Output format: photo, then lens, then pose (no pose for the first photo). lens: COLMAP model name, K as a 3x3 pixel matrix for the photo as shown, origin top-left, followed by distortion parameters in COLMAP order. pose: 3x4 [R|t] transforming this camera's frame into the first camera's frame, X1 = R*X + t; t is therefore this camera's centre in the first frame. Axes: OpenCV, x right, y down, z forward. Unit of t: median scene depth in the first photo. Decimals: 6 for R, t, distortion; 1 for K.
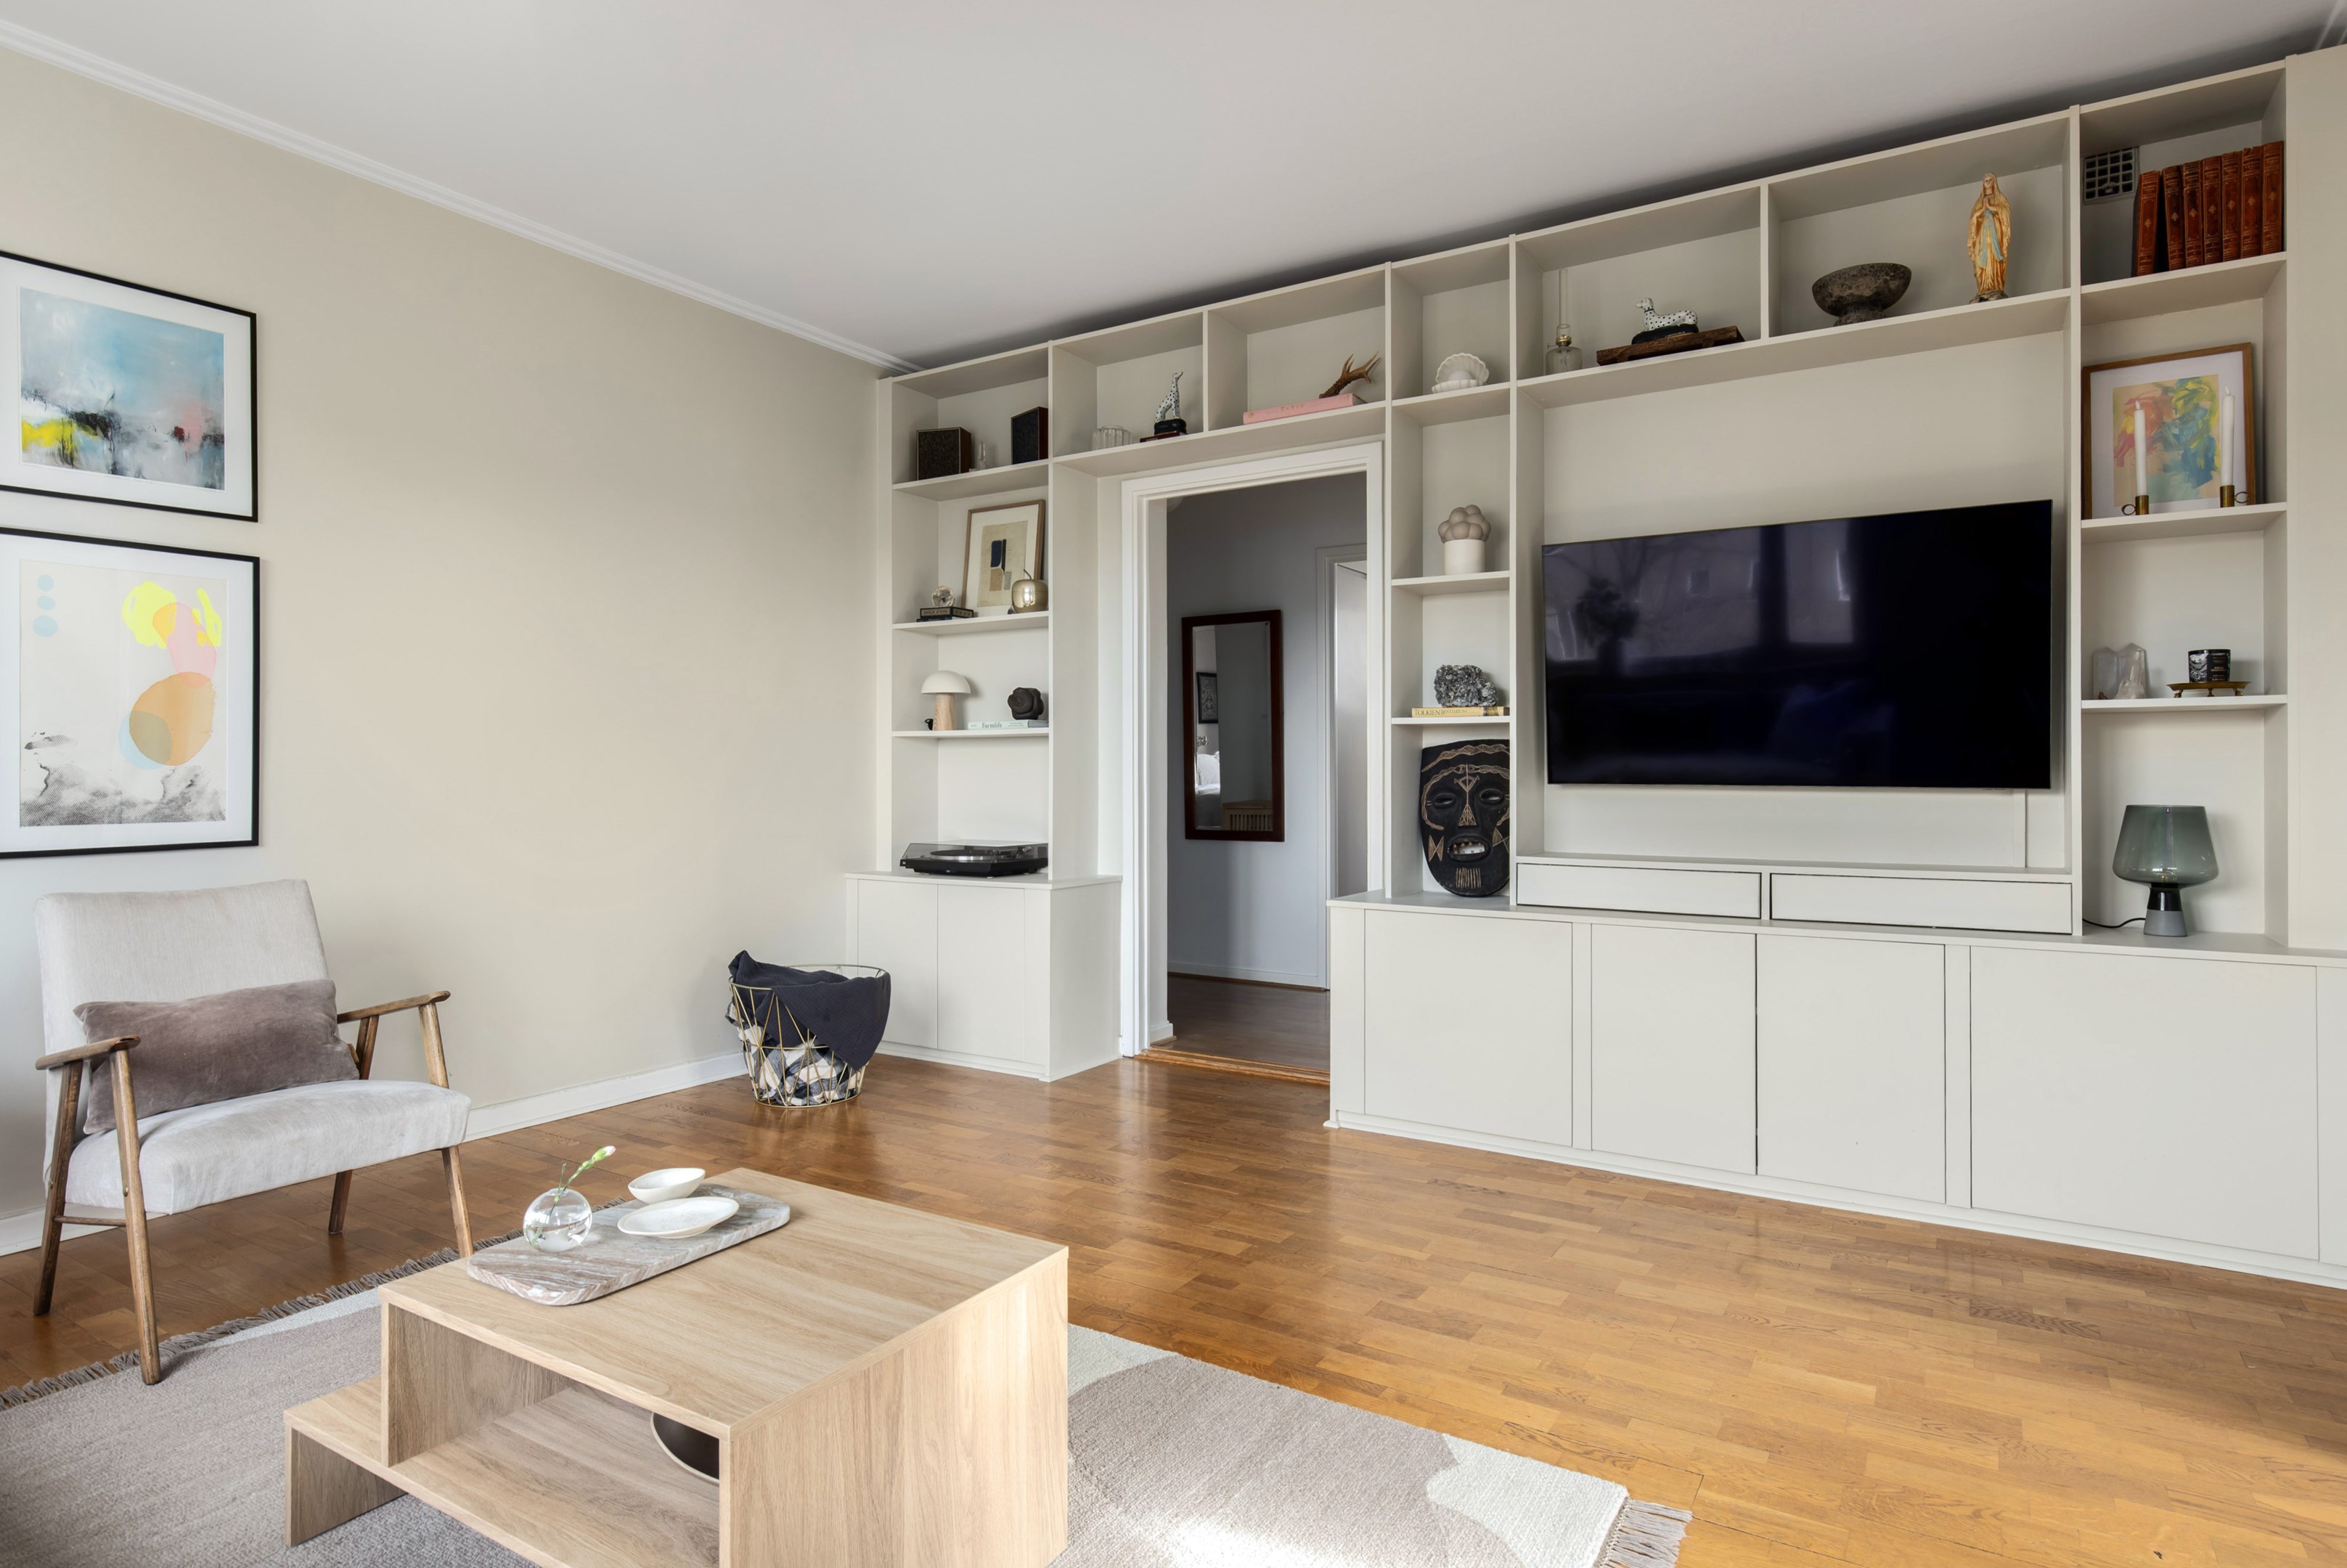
lens RADIAL K [[1275.4, 0, 1169.9], [0, 1275.4, 777.2], [0, 0, 1]] dist [0.003819, -0.003241]
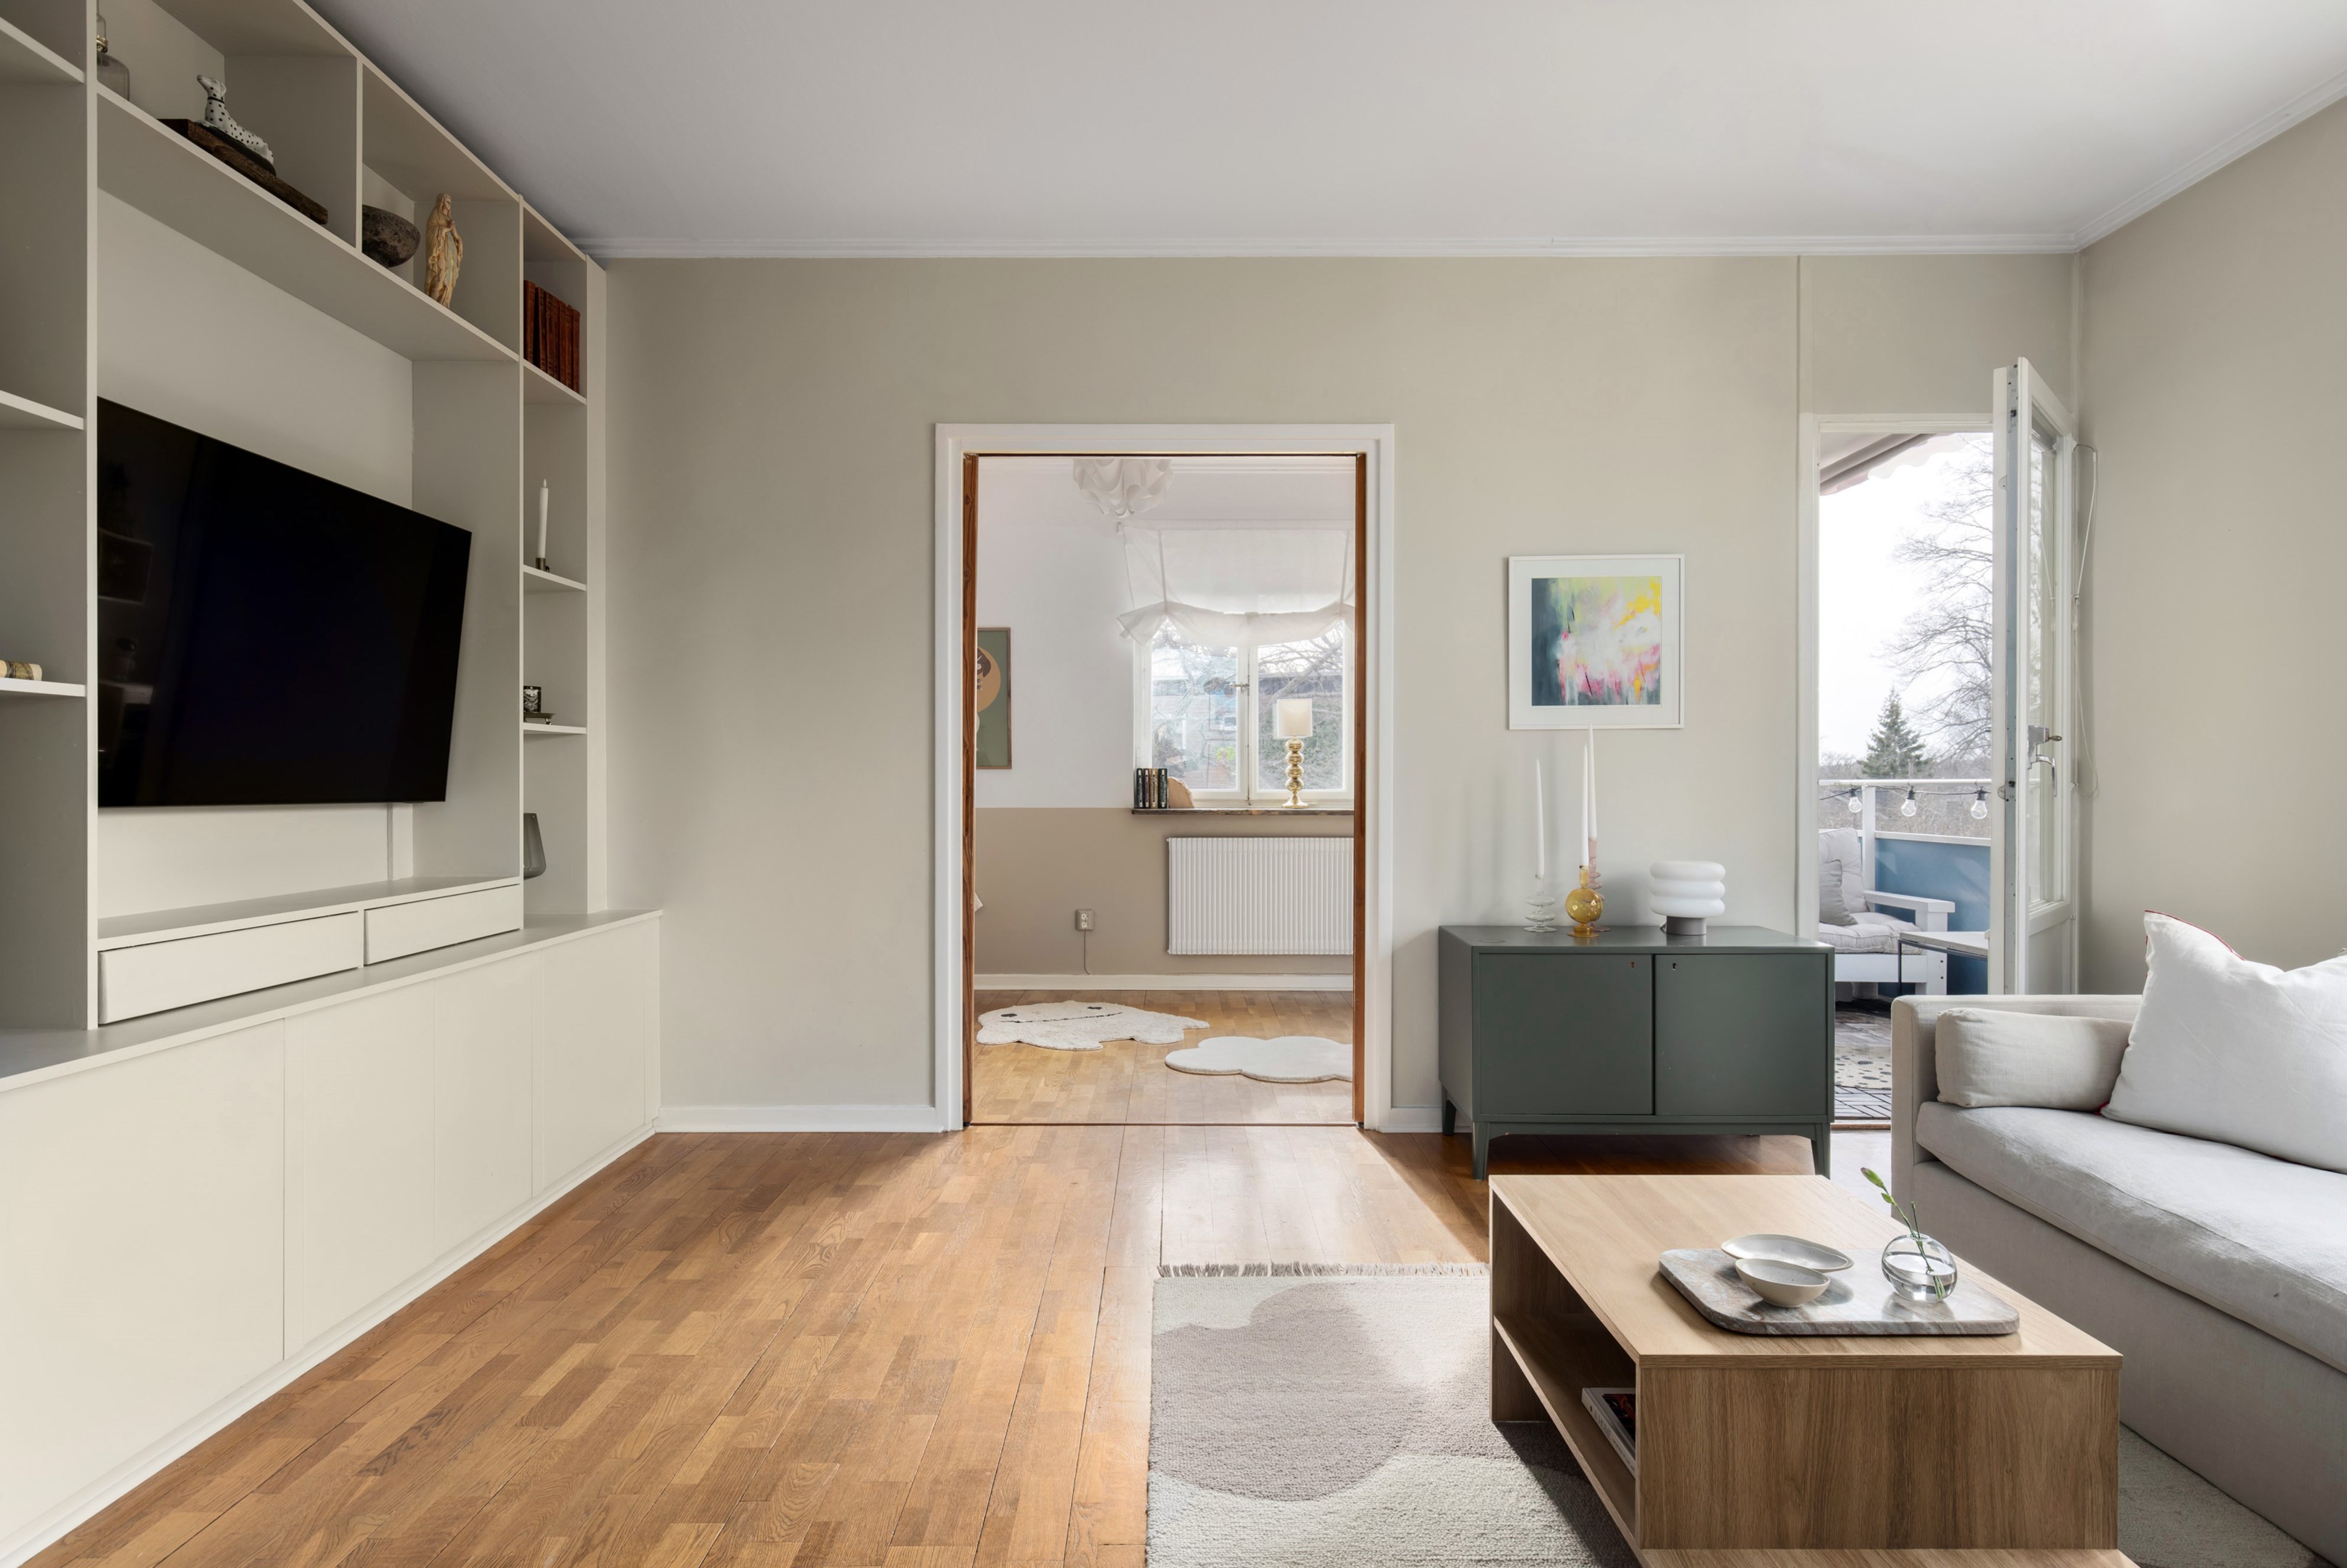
lens RADIAL K [[1275.4, 0, 1169.9], [0, 1275.4, 777.2], [0, 0, 1]] dist [0.003819, -0.003241]
pose [[-0.539179, 0.000759, 0.842191, -0.559672], [0.000046, 1.000000, -0.000872, -0.008686], [-0.842191, -0.000431, -0.539179, 1.131747]]
